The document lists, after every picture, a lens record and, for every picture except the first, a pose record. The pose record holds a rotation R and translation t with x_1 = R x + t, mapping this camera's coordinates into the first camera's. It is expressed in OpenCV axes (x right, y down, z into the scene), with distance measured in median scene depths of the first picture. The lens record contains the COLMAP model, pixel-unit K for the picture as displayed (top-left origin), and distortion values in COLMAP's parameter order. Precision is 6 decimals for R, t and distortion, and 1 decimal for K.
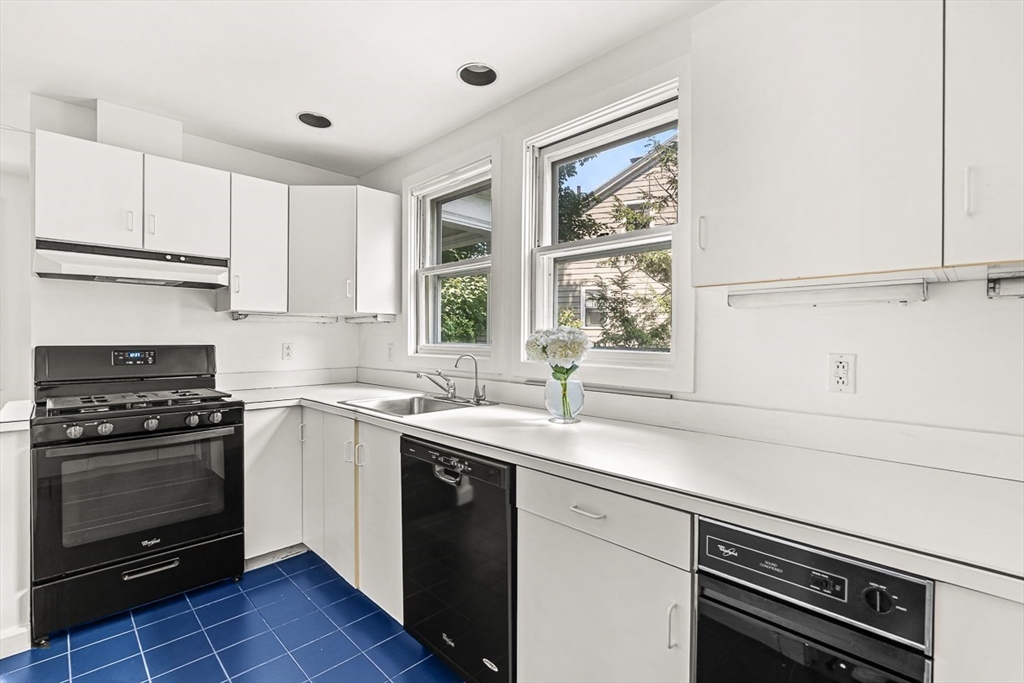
lens RADIAL K [[456.3, 0, 515.4], [0, 456.3, 339.3], [0, 0, 1]] dist [-0.000428, -0.001708]
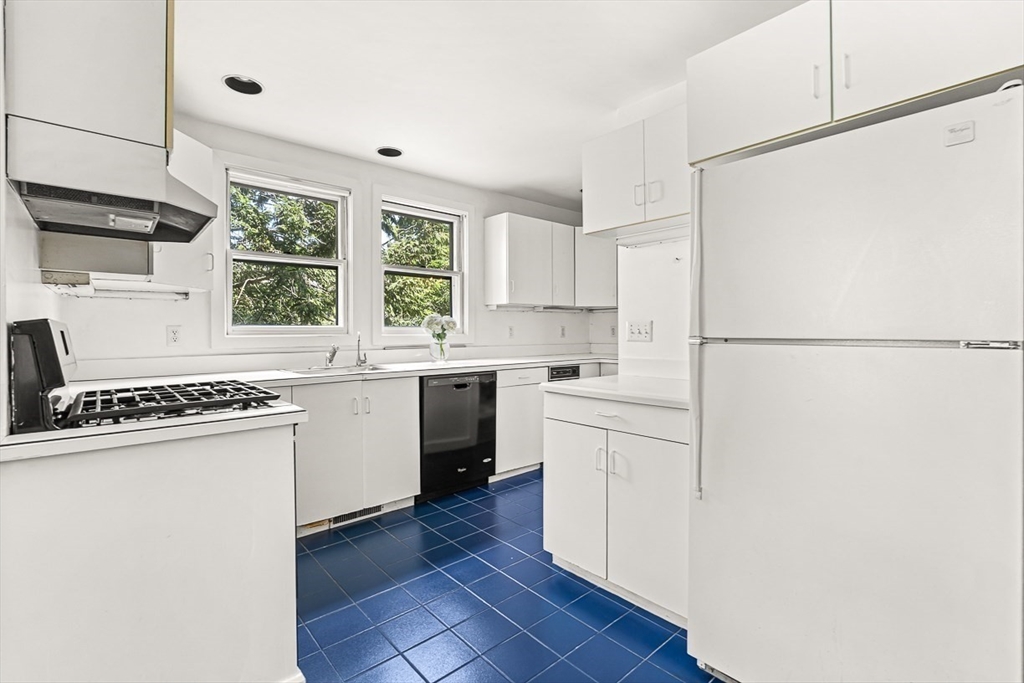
lens RADIAL K [[456.3, 0, 520.7], [0, 456.3, 335.7], [0, 0, 1]] dist [-0.000428, -0.001708]
pose [[0.061761, -0.009105, 0.998049, -1.619127], [0.008647, 0.999926, 0.008587, 0.036980], [-0.998054, 0.008099, 0.061835, 0.458845]]
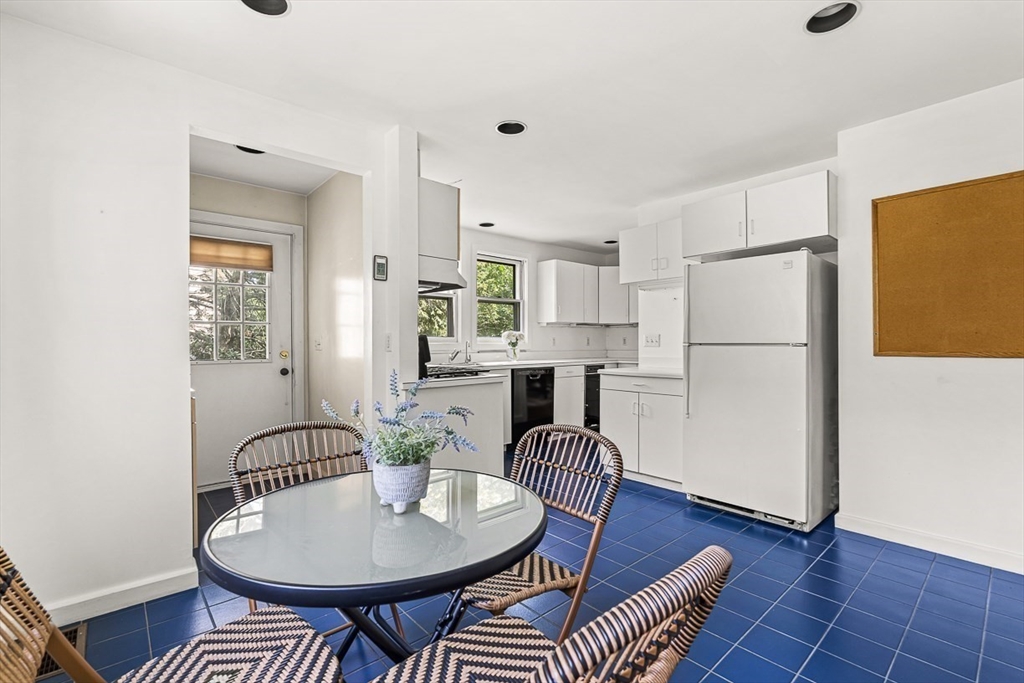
lens RADIAL K [[456.3, 0, 504.1], [0, 456.3, 345.0], [0, 0, 1]] dist [-0.000428, -0.001708]
pose [[0.071507, -0.004401, 0.997430, -2.488940], [0.006432, 0.999972, 0.003951, 0.045219], [-0.997419, 0.006133, 0.071533, 0.739337]]
